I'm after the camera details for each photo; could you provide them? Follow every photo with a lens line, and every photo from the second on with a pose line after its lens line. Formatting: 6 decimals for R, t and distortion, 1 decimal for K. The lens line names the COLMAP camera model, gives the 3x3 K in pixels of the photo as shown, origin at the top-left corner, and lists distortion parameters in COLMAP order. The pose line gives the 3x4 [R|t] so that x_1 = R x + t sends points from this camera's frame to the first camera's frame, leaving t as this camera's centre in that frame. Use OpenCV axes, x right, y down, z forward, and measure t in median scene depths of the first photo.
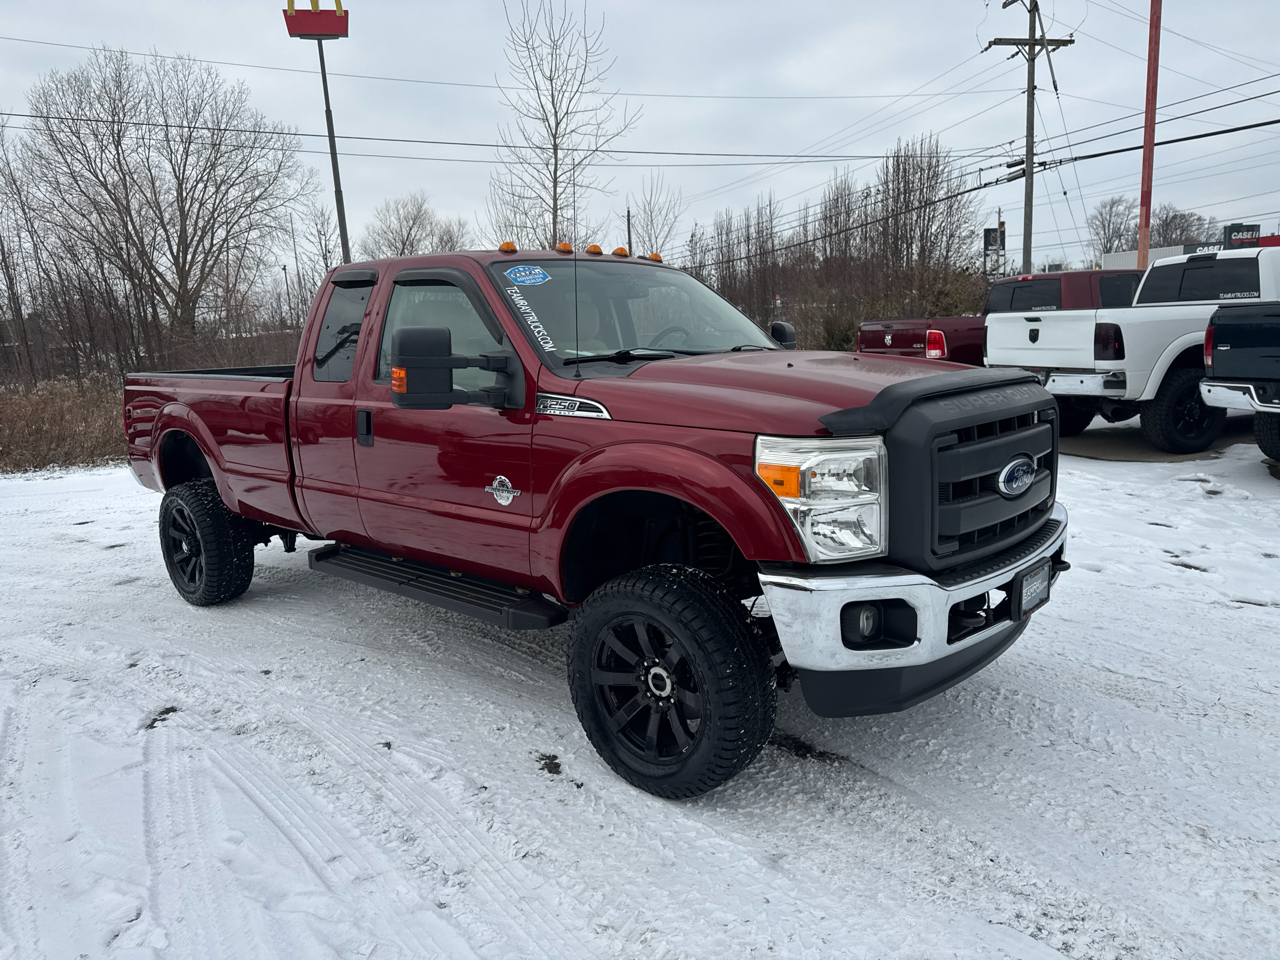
lens RADIAL K [[892.0, 0, 636.6], [0, 892.0, 496.3], [0, 0, 1]] dist [0.037381, -0.038443]
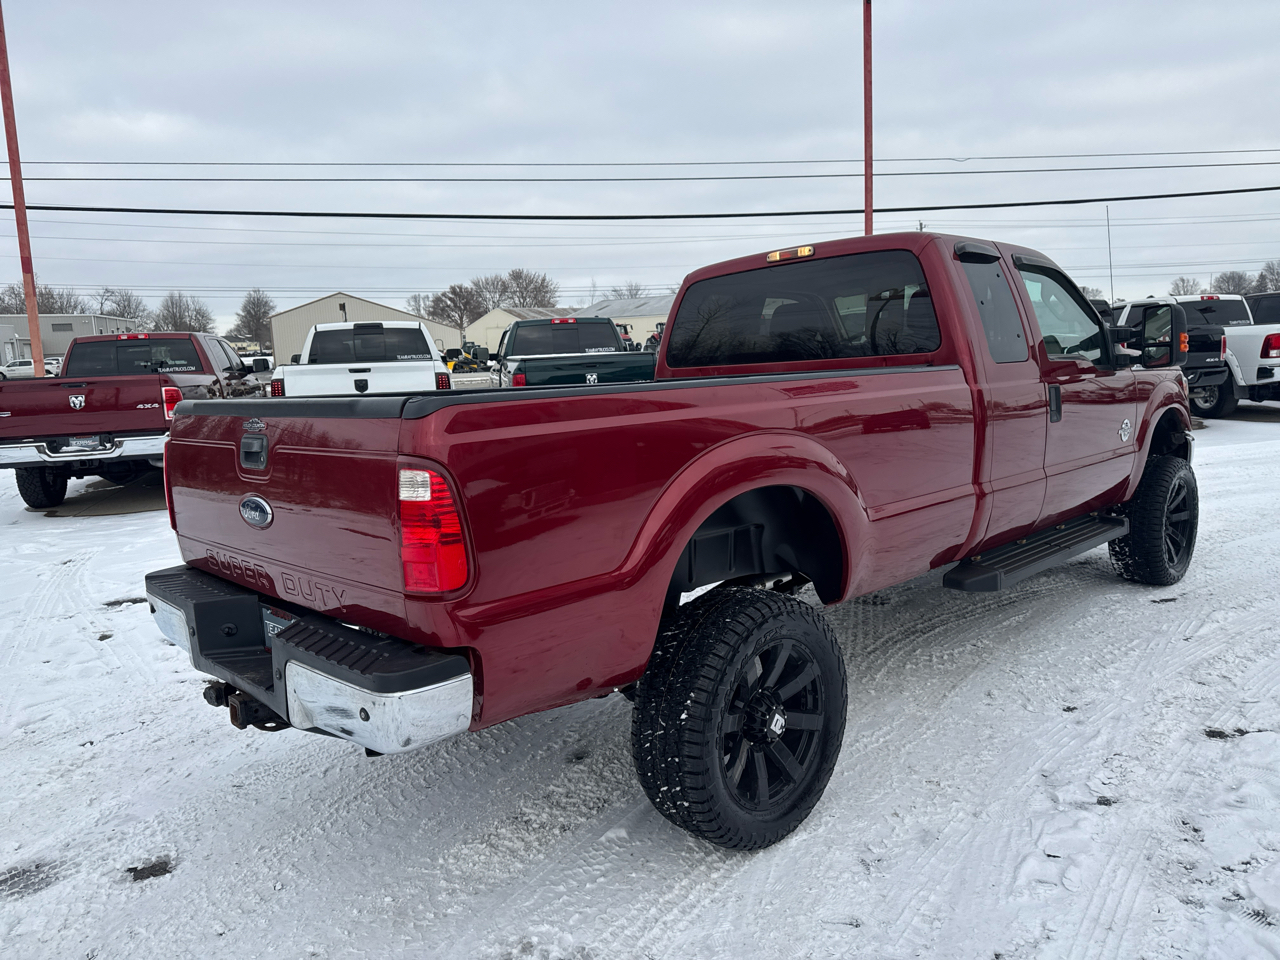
lens RADIAL K [[904.7, 0, 646.5], [0, 904.7, 489.5], [0, 0, 1]] dist [0.052256, -0.058875]
pose [[0.060592, -0.101915, 0.992946, -1.463335], [0.227161, 0.970079, 0.085706, -0.185517], [-0.971971, 0.220365, 0.081930, 1.486895]]
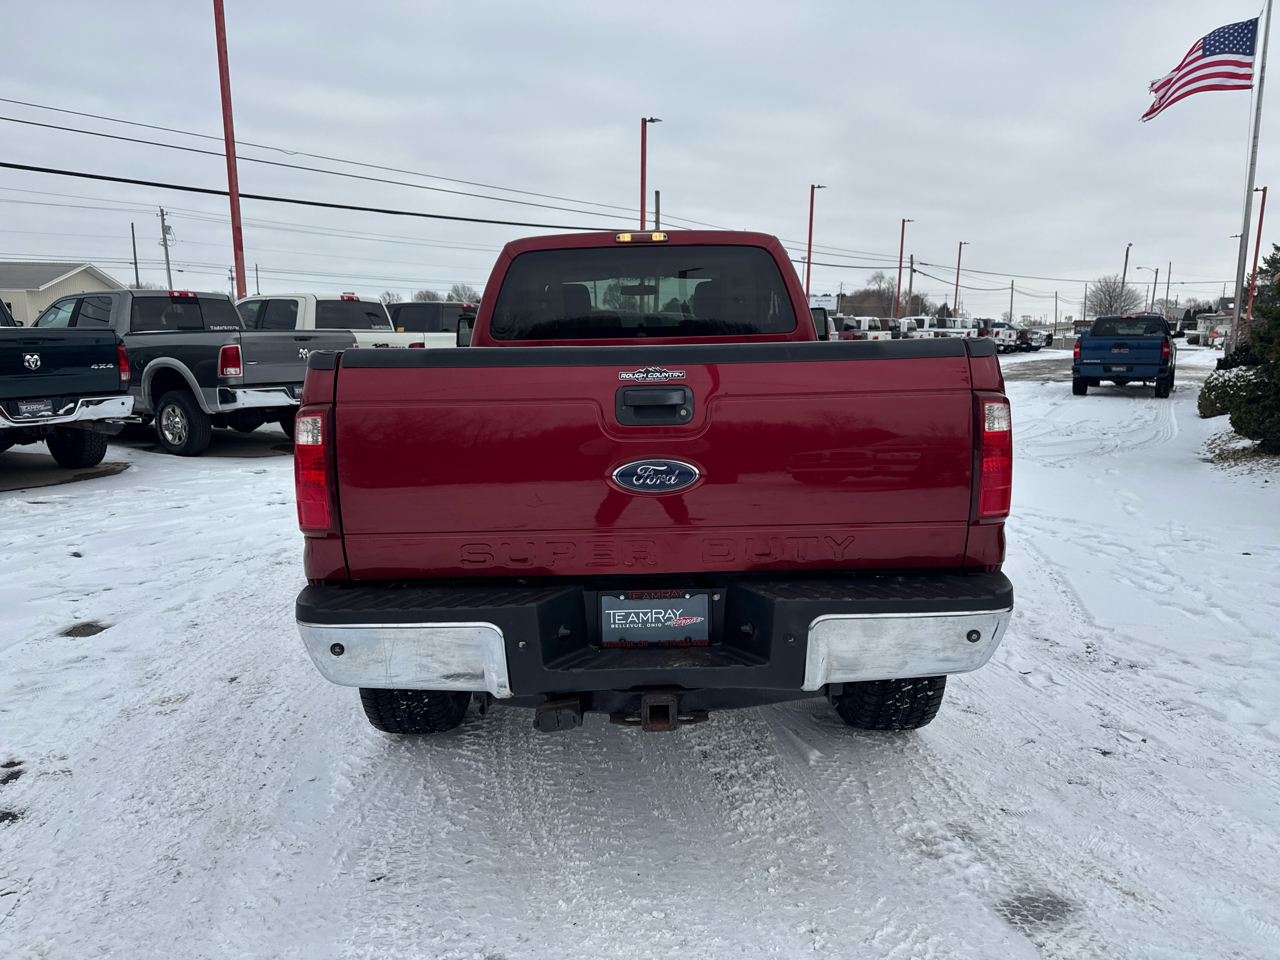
lens RADIAL K [[890.9, 0, 649.9], [0, 890.9, 507.0], [0, 0, 1]] dist [0.039392, -0.042863]
pose [[-0.679863, -0.086001, 0.728279, -1.210029], [0.173189, 0.946179, 0.273407, -0.315908], [-0.712596, 0.312009, -0.628377, 2.201526]]
